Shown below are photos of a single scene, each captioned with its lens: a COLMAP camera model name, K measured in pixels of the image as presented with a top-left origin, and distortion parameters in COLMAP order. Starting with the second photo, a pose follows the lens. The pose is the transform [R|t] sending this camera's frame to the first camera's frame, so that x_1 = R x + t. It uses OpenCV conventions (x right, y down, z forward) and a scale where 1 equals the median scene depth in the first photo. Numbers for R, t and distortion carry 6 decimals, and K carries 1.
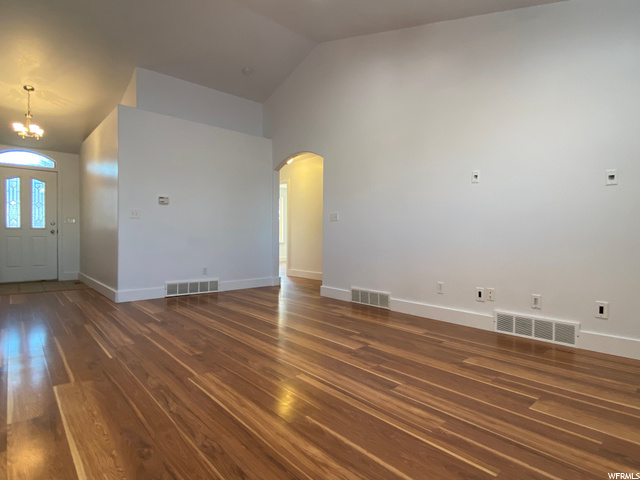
lens RADIAL K [[345.2, 0, 322.6], [0, 345.2, 236.7], [0, 0, 1]] dist [0.033004, -0.007823]
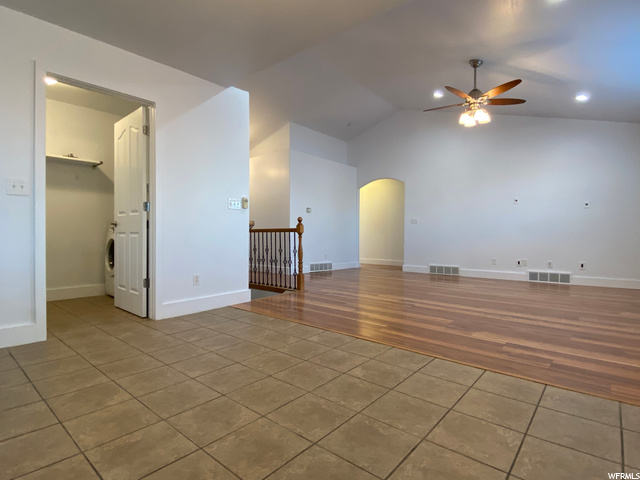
lens RADIAL K [[345.2, 0, 317.5], [0, 345.2, 238.7], [0, 0, 1]] dist [0.033004, -0.007823]
pose [[0.991812, 0.003287, 0.127664, -0.989135], [-0.002611, 0.999982, -0.005464, 0.053336], [-0.127680, 0.005086, 0.991802, -0.840604]]
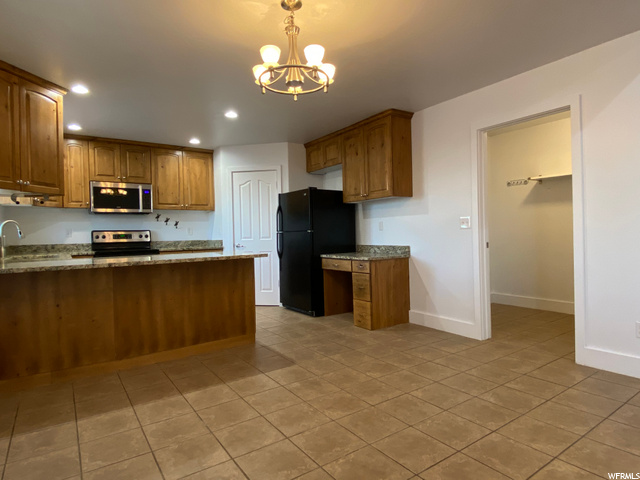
lens RADIAL K [[372.5, 0, 317.2], [0, 372.5, 240.2], [0, 0, 1]] dist [0.003728, -0.001217]
pose [[-0.133324, 0.019258, -0.990885, -0.264035], [0.005487, 0.999810, 0.018693, -0.049525], [0.991057, -0.002945, -0.133405, -0.222872]]
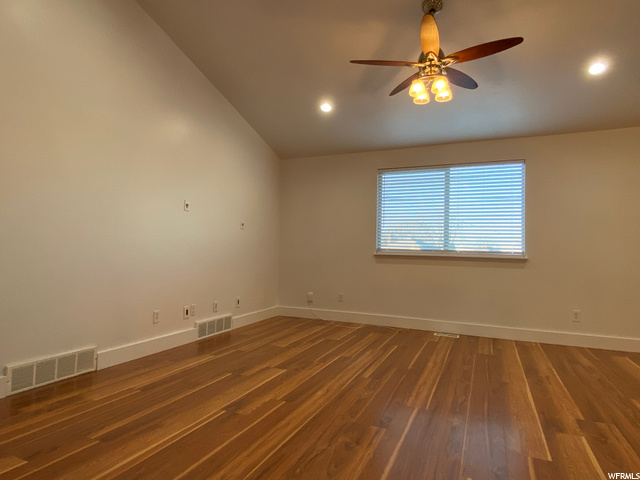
lens RADIAL K [[372.5, 0, 318.7], [0, 372.5, 236.1], [0, 0, 1]] dist [0.003728, -0.001217]
pose [[-0.404646, 0.032192, 0.913907, -0.902309], [-0.012031, 0.999106, -0.040521, -0.036250], [-0.914394, -0.027392, -0.403897, 1.240296]]
